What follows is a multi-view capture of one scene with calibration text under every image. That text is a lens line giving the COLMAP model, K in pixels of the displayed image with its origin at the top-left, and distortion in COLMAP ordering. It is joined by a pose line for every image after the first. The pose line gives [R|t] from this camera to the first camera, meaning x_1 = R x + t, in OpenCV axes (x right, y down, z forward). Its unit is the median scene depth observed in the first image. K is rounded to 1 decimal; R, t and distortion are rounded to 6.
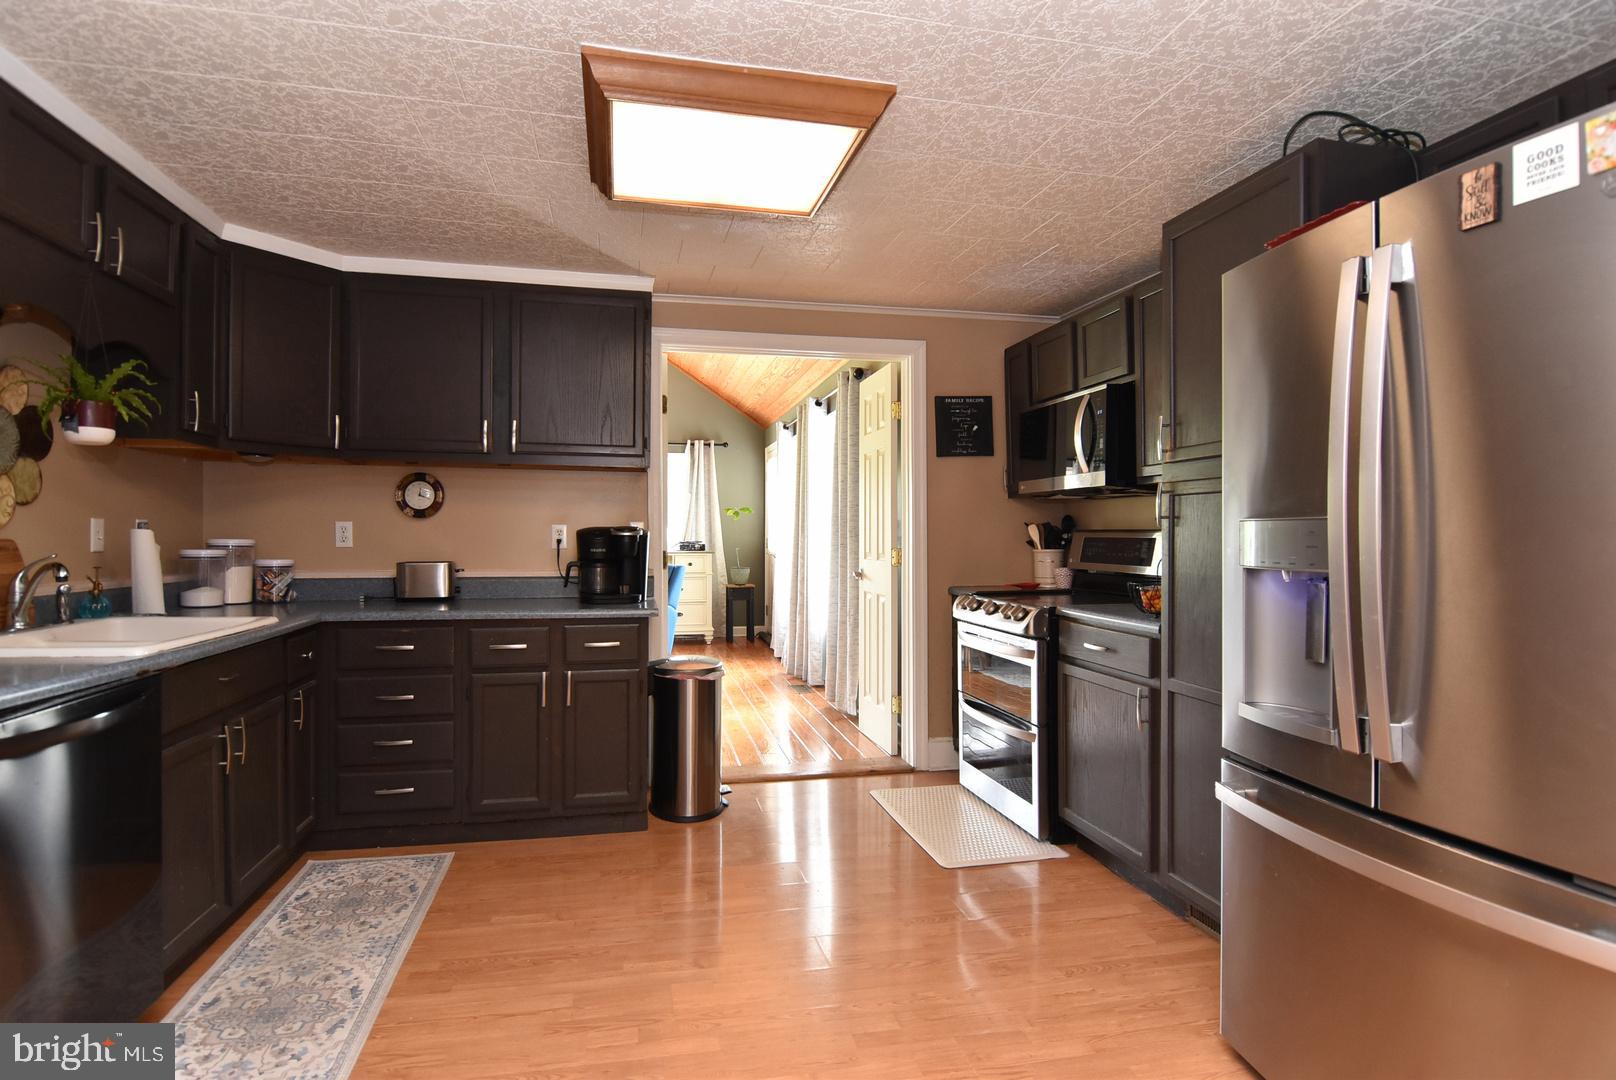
lens RADIAL K [[860.5, 0, 812.7], [0, 860.5, 540.6], [0, 0, 1]] dist [0.004273, -0.020911]
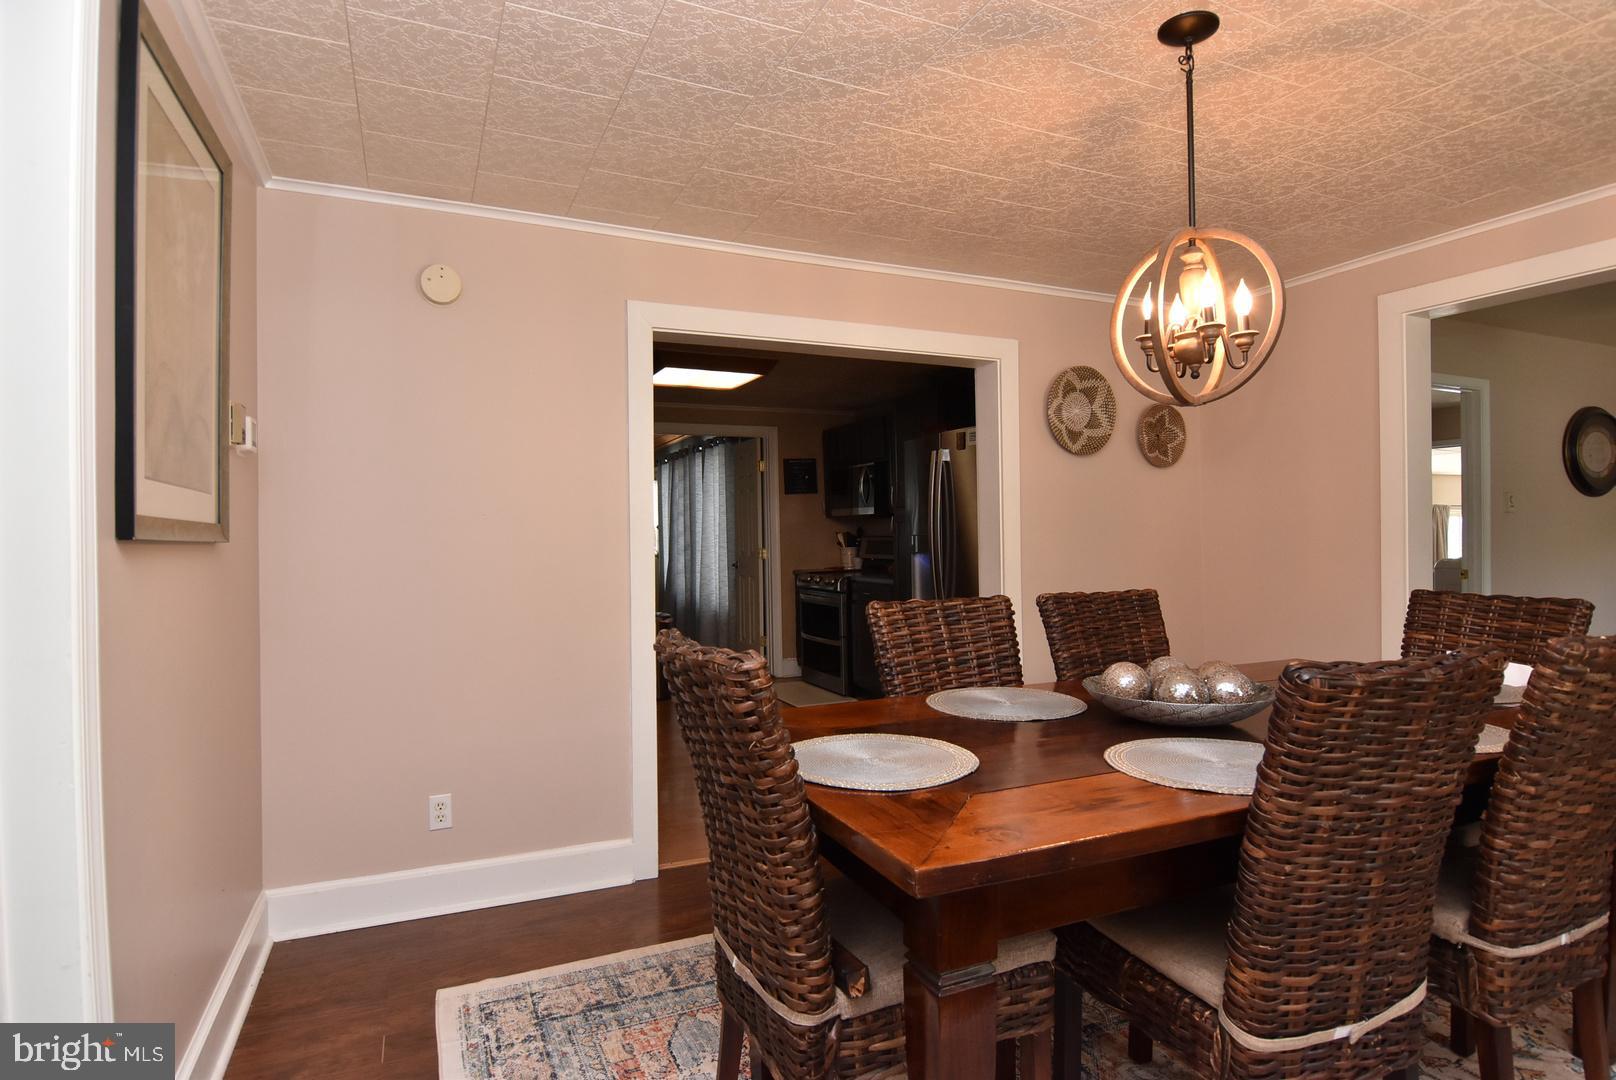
lens RADIAL K [[860.5, 0, 812.7], [0, 860.5, 540.6], [0, 0, 1]] dist [0.004273, -0.020911]
pose [[0.978393, -0.016778, 0.206071, -0.172817], [0.016896, 0.999857, 0.001188, -0.007348], [-0.206062, 0.002319, 0.978536, -0.756629]]
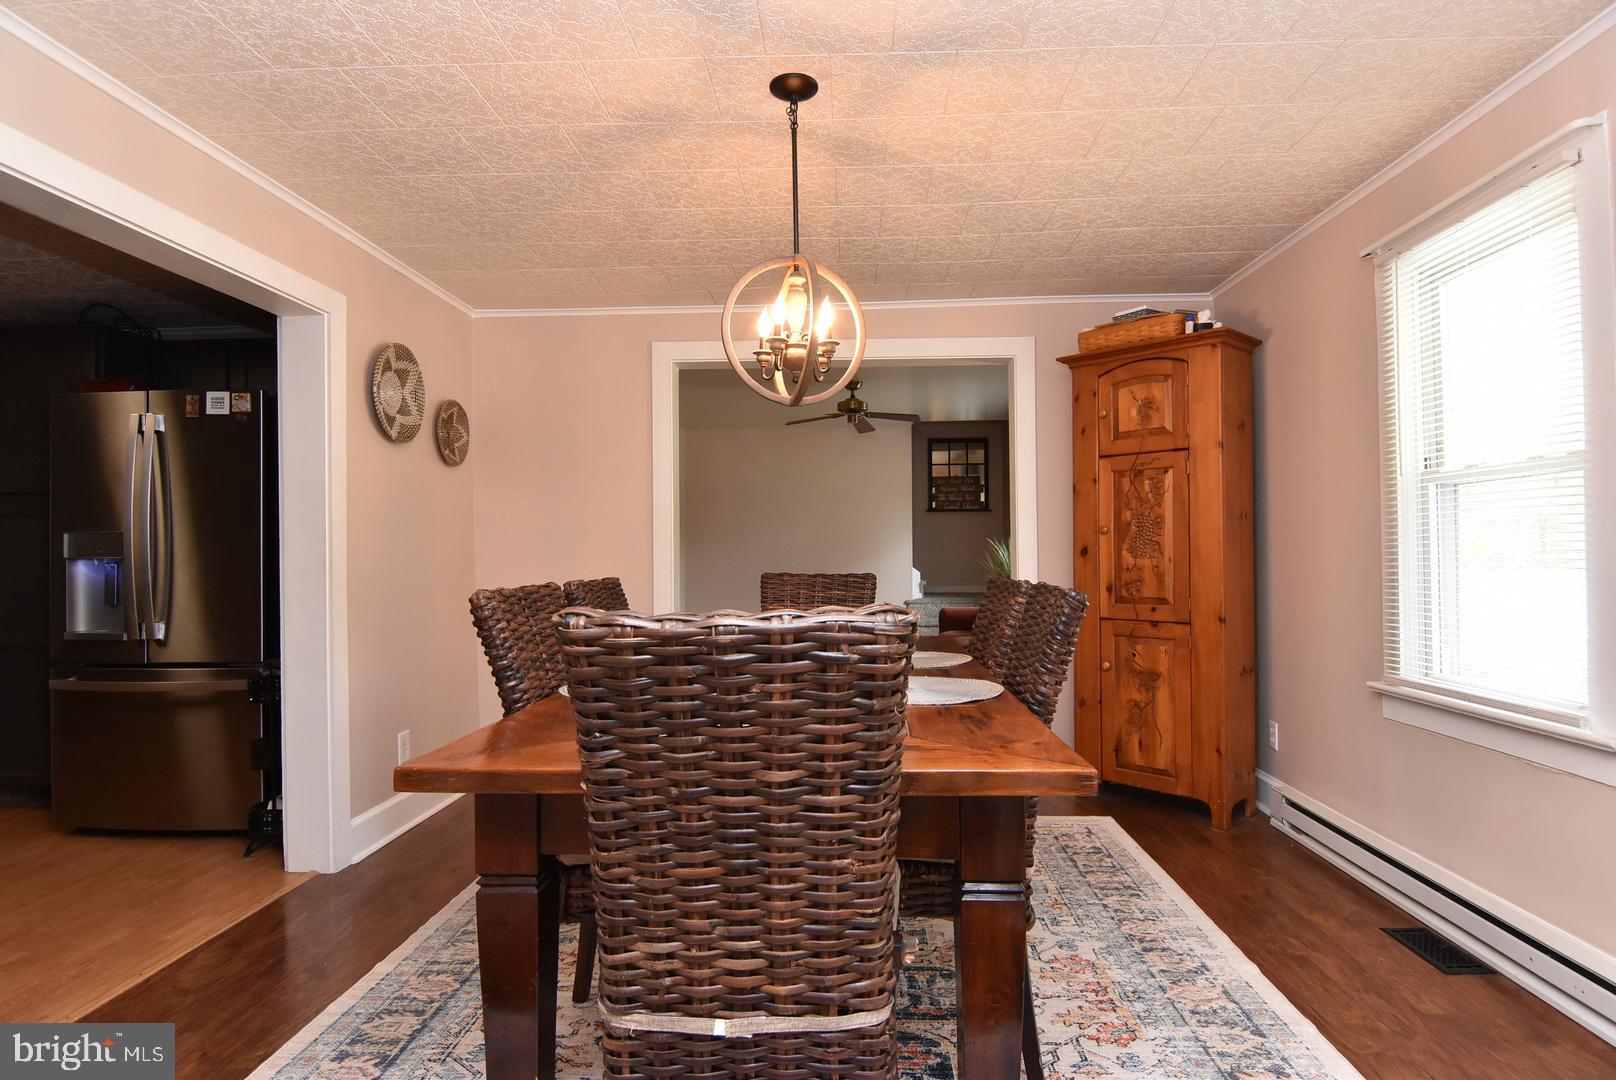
lens RADIAL K [[860.5, 0, 812.7], [0, 860.5, 540.6], [0, 0, 1]] dist [0.004273, -0.020911]
pose [[0.257872, 0.006785, 0.966155, -0.408207], [0.012822, 0.999863, -0.010444, 0.015456], [-0.966094, 0.015081, 0.257750, -0.485860]]
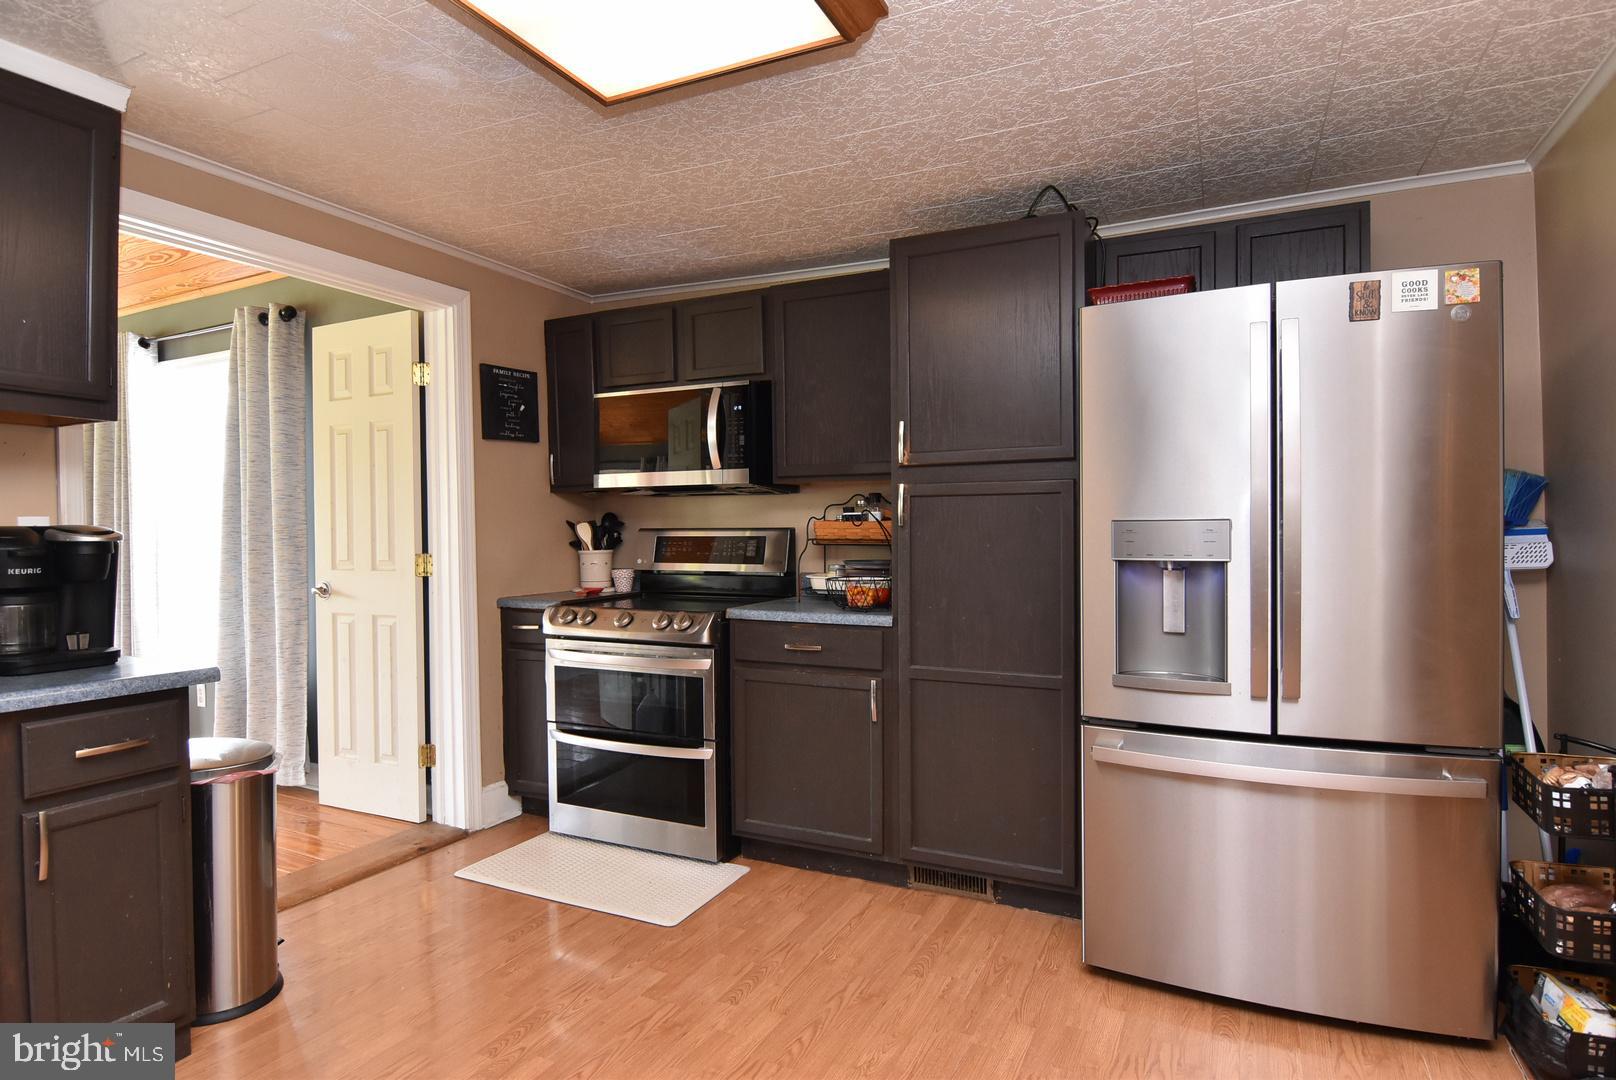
lens RADIAL K [[860.5, 0, 812.7], [0, 860.5, 540.6], [0, 0, 1]] dist [0.004273, -0.020911]
pose [[0.617189, -0.015010, 0.786671, -0.332486], [0.013457, 0.999873, 0.008520, -0.005053], [-0.786699, 0.005327, 0.617313, 0.286212]]
